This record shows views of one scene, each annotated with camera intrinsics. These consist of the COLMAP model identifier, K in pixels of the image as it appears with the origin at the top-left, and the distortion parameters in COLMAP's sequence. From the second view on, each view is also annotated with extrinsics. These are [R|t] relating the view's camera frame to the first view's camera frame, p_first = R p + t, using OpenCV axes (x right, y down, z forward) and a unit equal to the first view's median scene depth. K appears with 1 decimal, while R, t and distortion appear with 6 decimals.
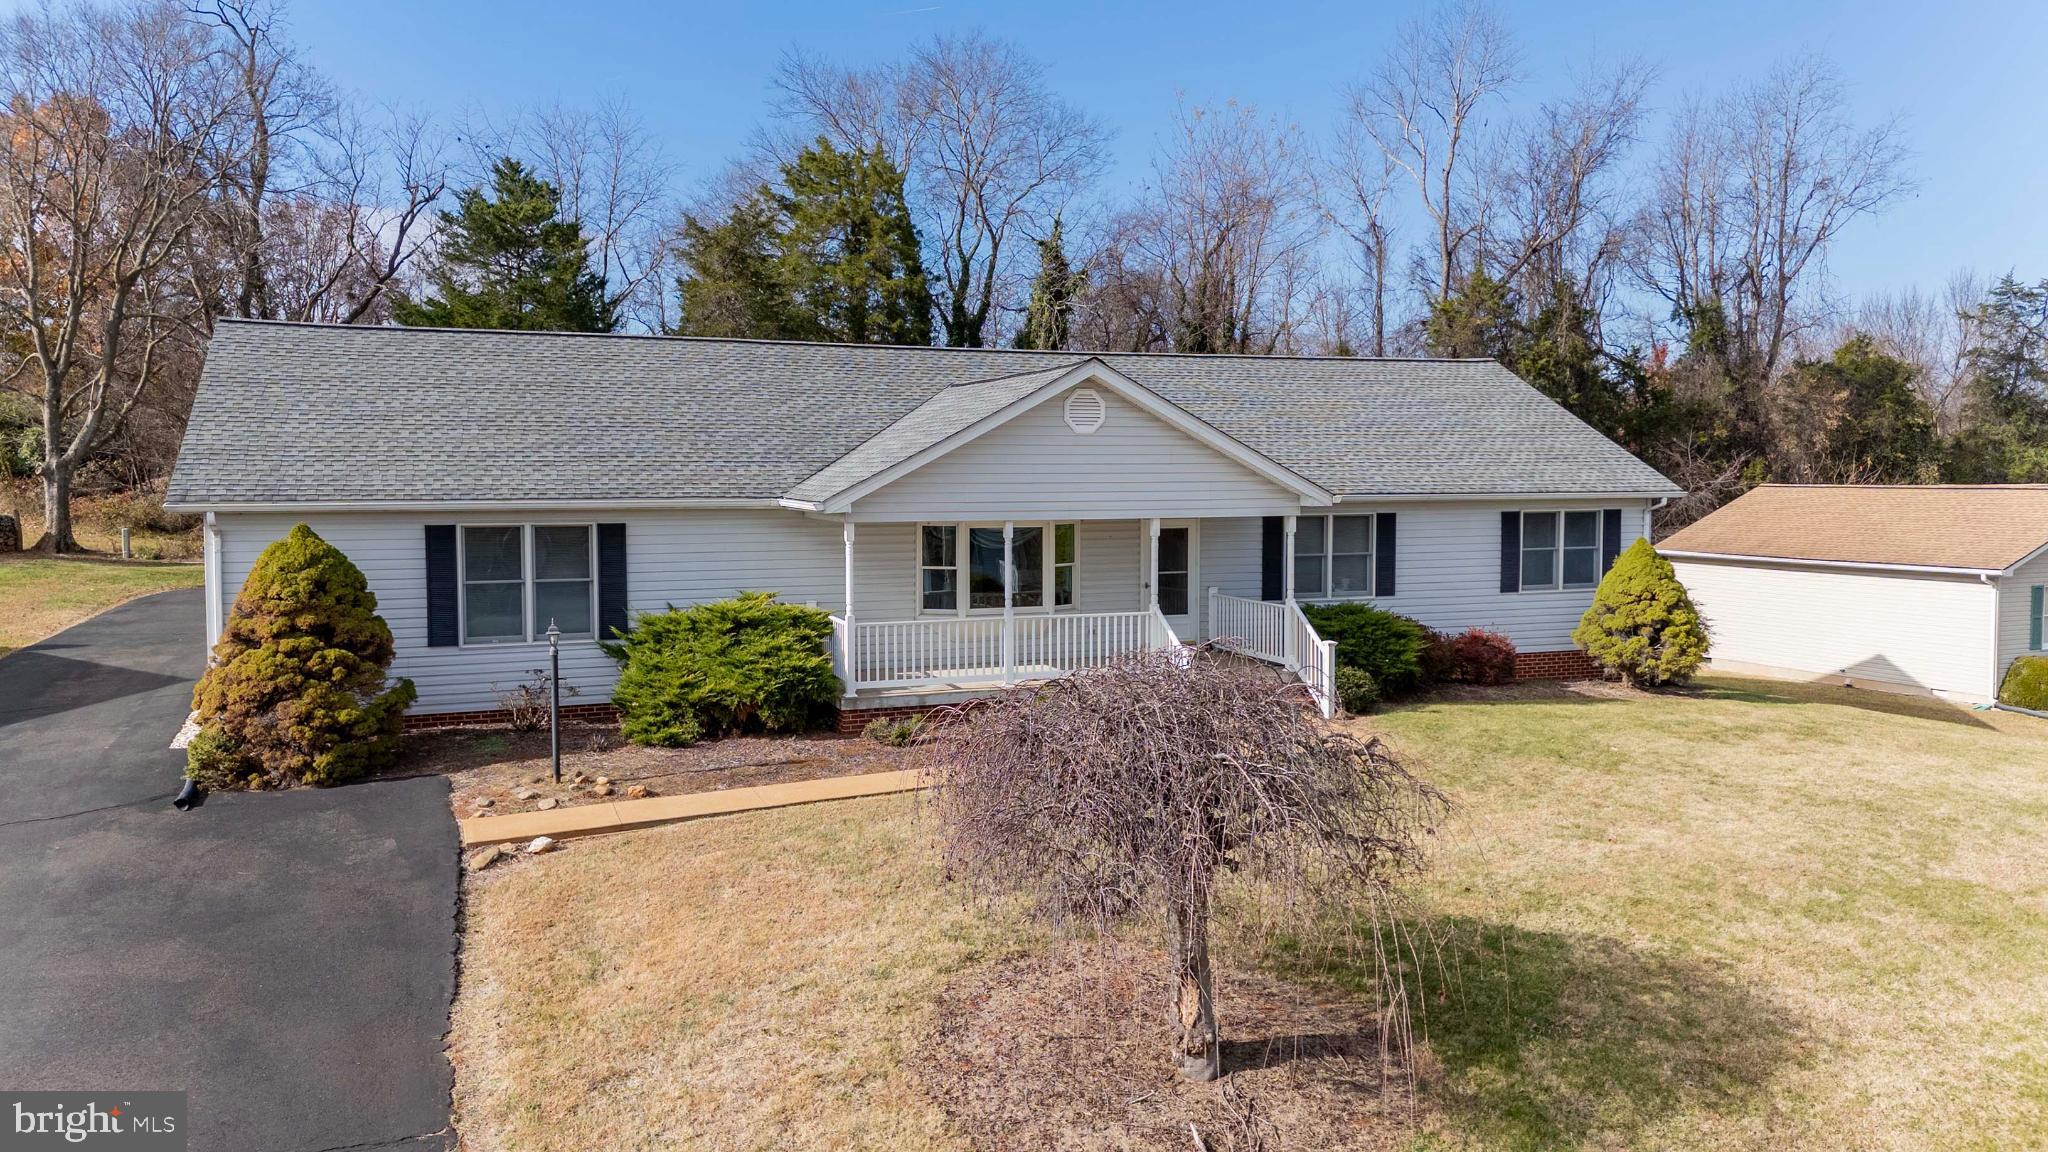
lens RADIAL K [[1506.2, 0, 1031.8], [0, 1506.2, 573.6], [0, 0, 1]] dist [0.113520, -0.061252]
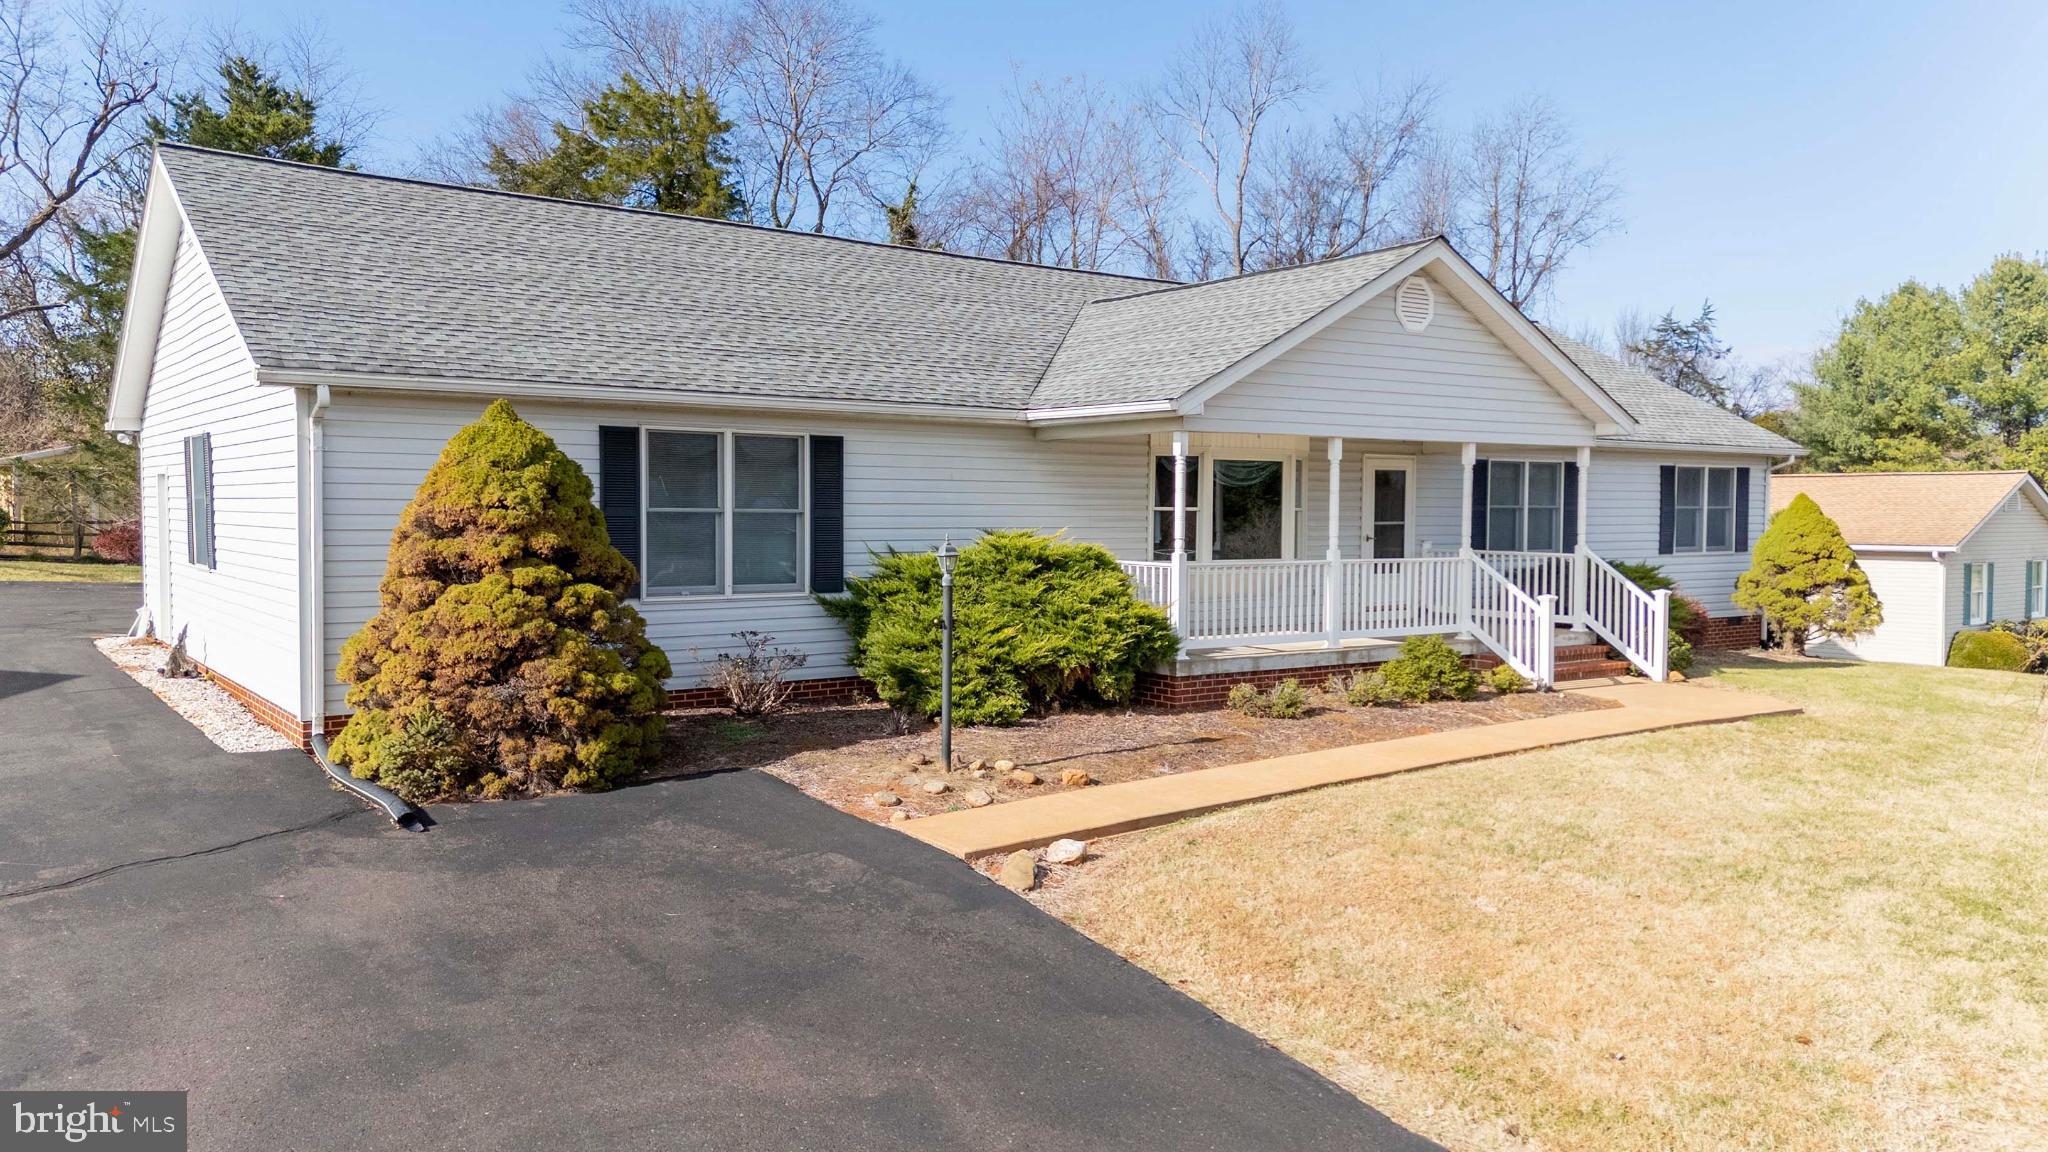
lens RADIAL K [[1506.2, 0, 1031.8], [0, 1506.2, 573.6], [0, 0, 1]] dist [0.113520, -0.061252]
pose [[0.965023, -0.004549, 0.262125, -0.366379], [0.011176, 0.999654, -0.023796, 0.051768], [-0.261926, 0.025893, 0.964741, 0.263183]]
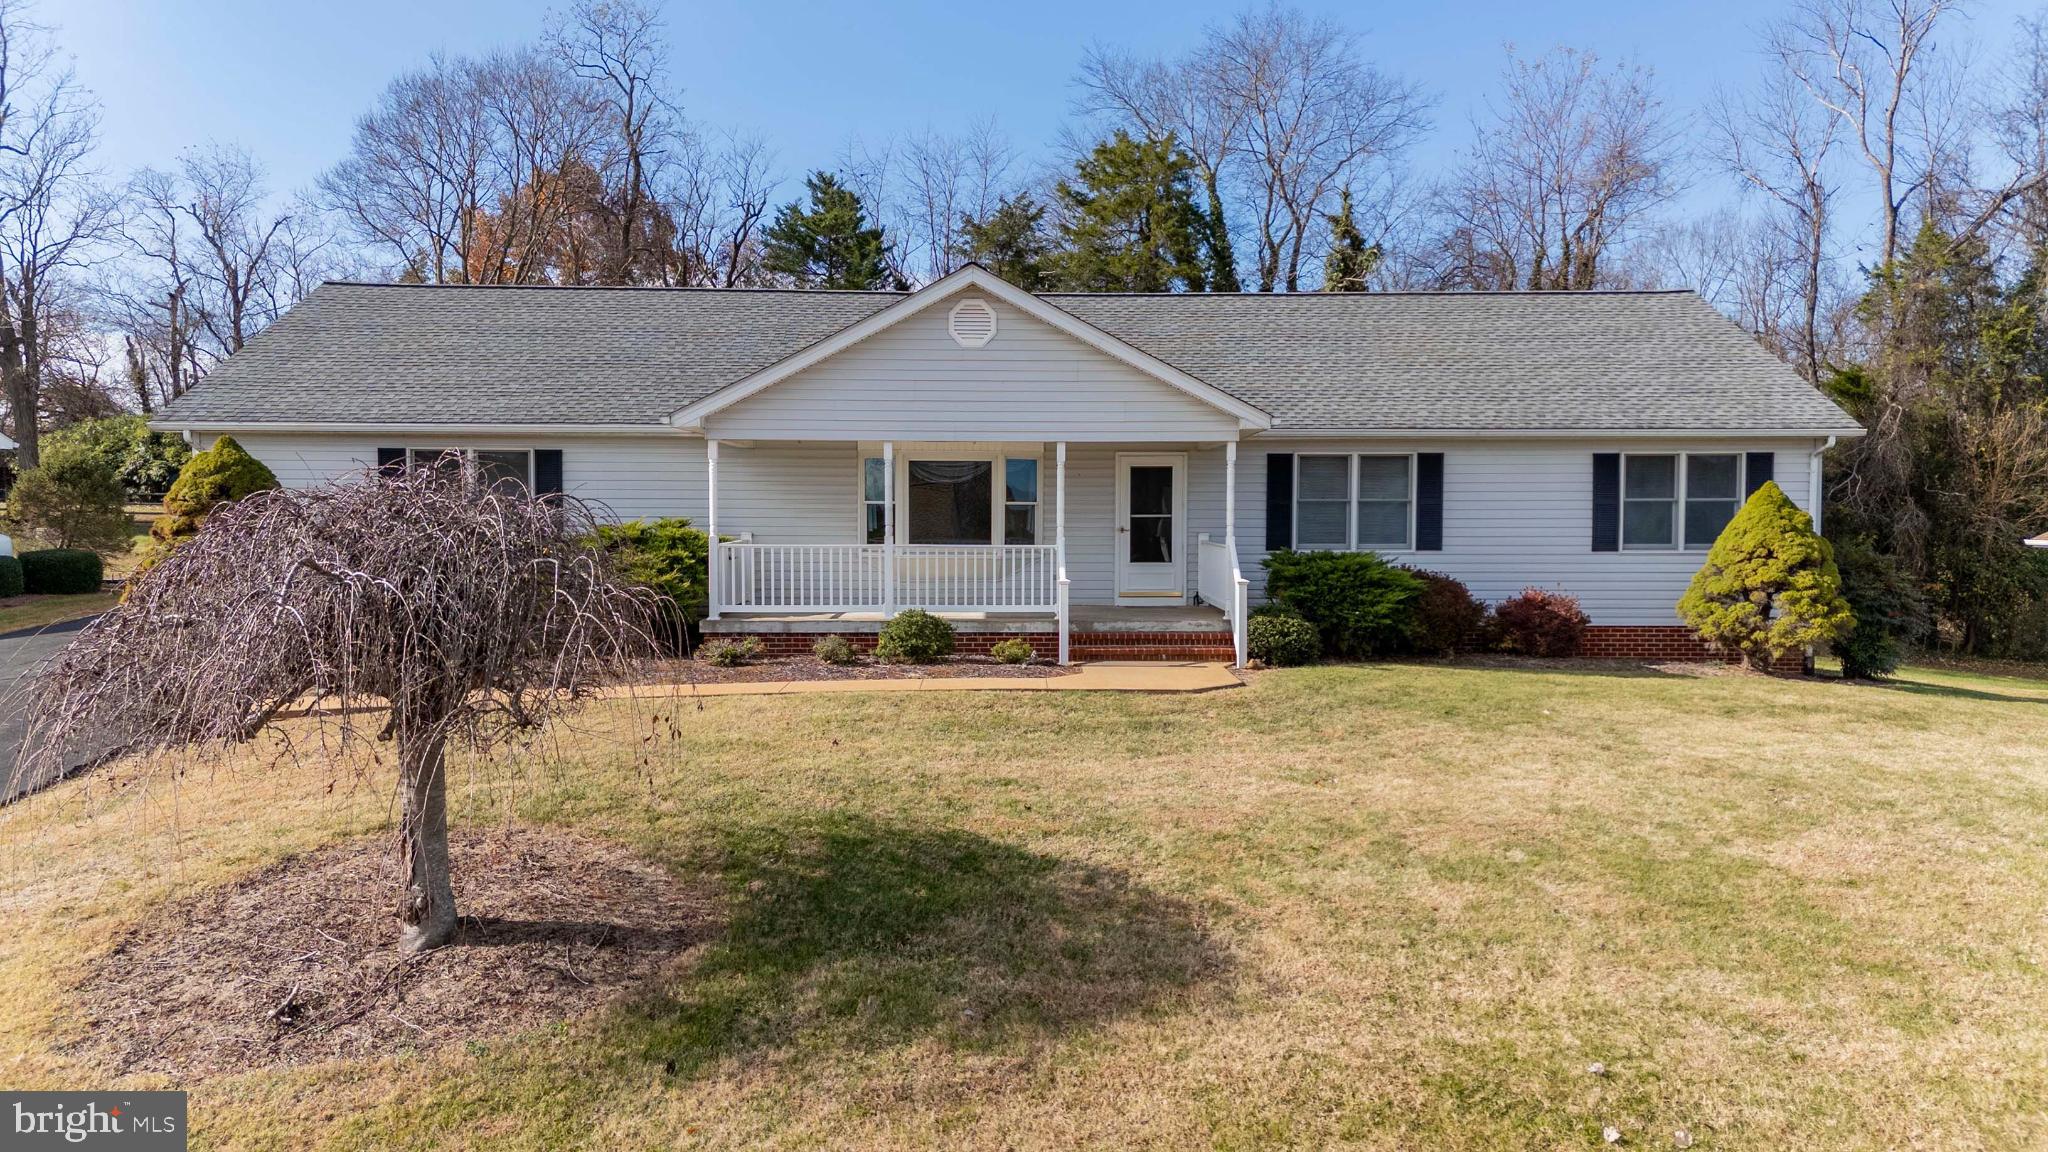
lens RADIAL K [[1506.2, 0, 1031.8], [0, 1506.2, 573.6], [0, 0, 1]] dist [0.113520, -0.061252]
pose [[0.940566, 0.018606, -0.339100, 0.375313], [-0.027316, 0.999408, -0.020929, 0.062319], [0.338510, 0.028947, 0.940517, 0.141348]]
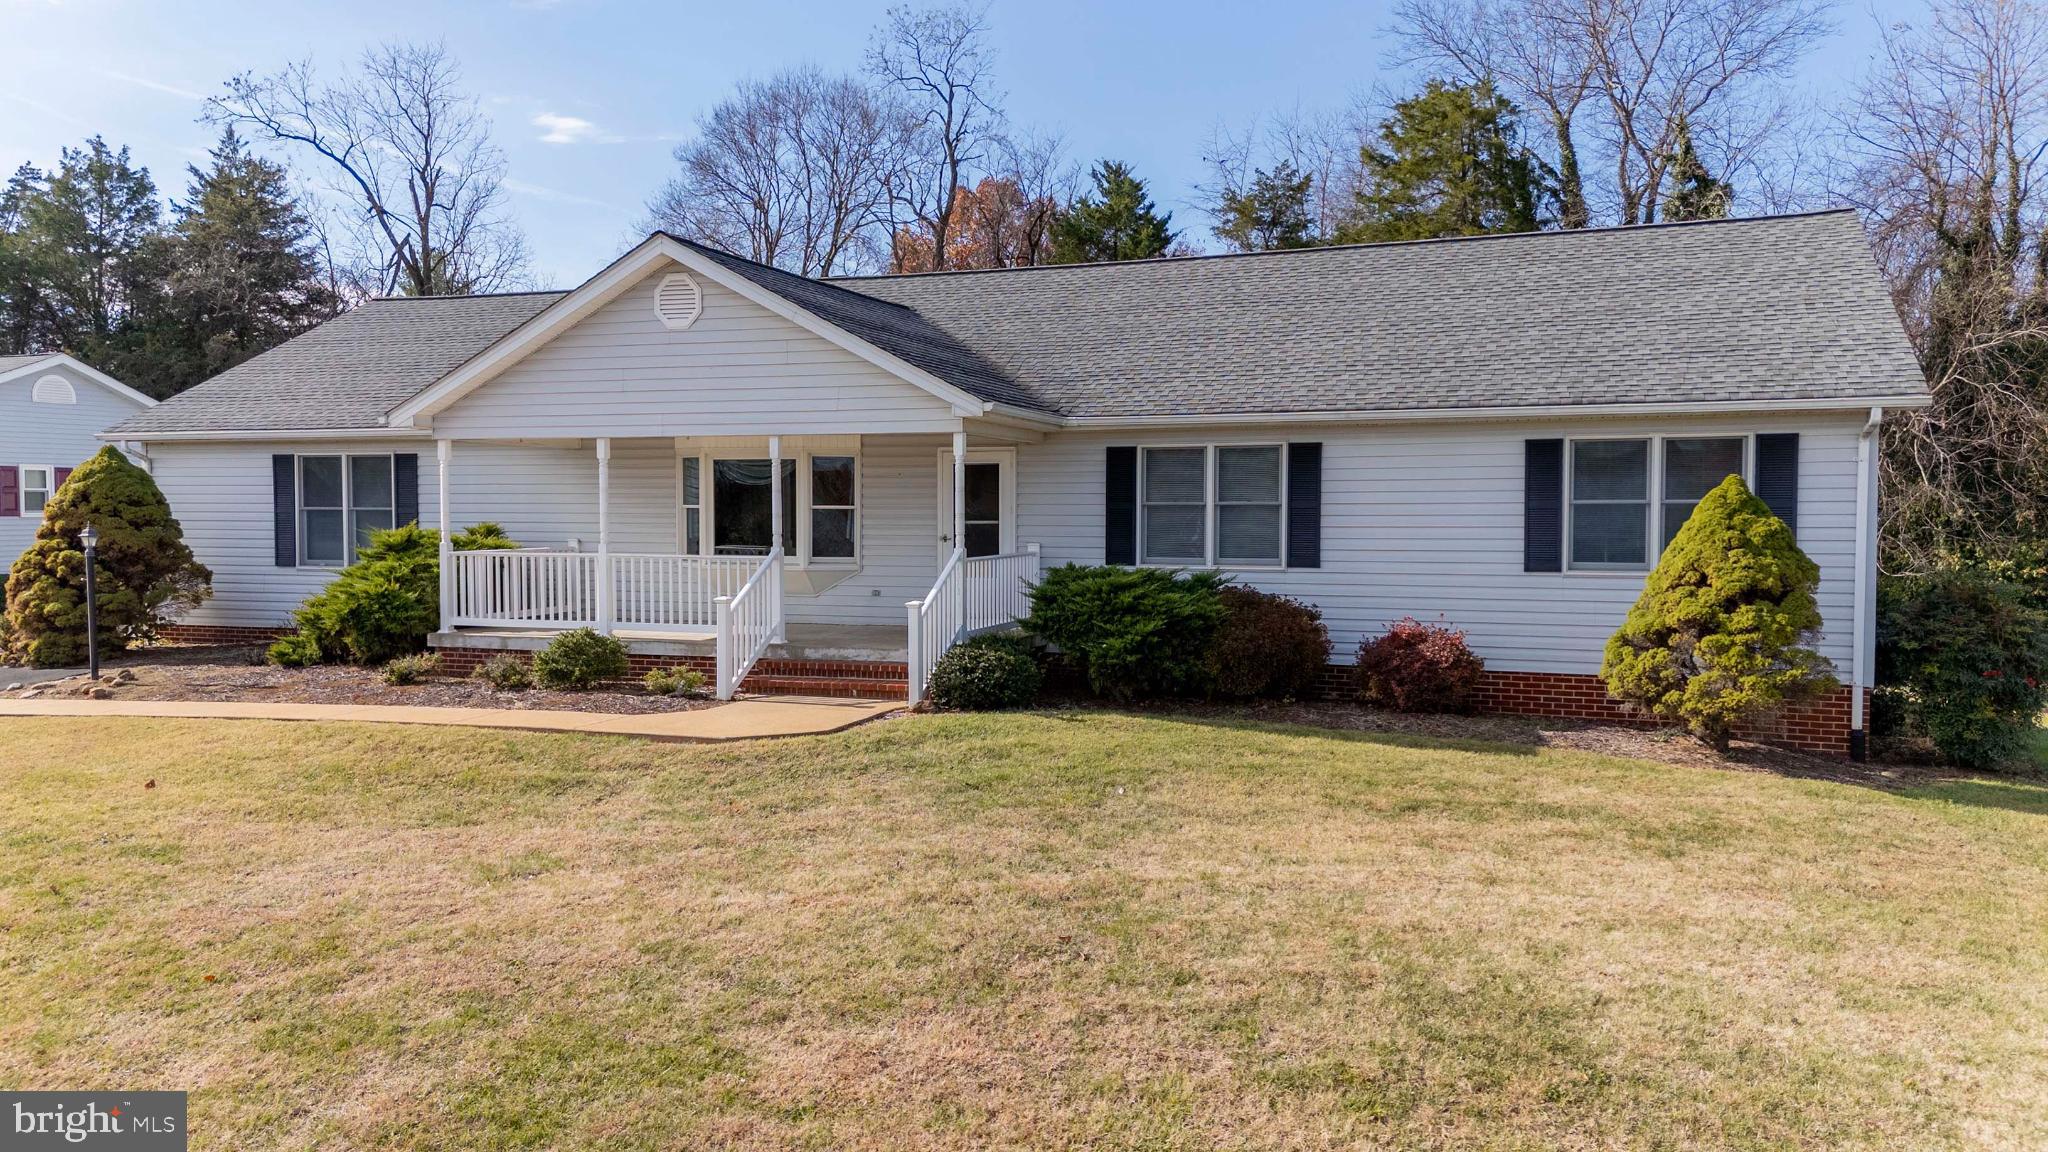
lens RADIAL K [[1506.2, 0, 1031.8], [0, 1506.2, 573.6], [0, 0, 1]] dist [0.113520, -0.061252]
pose [[0.748501, 0.030430, -0.662435, 0.700496], [-0.048064, 0.998809, -0.008427, 0.034603], [0.661389, 0.038147, 0.749072, 0.505988]]
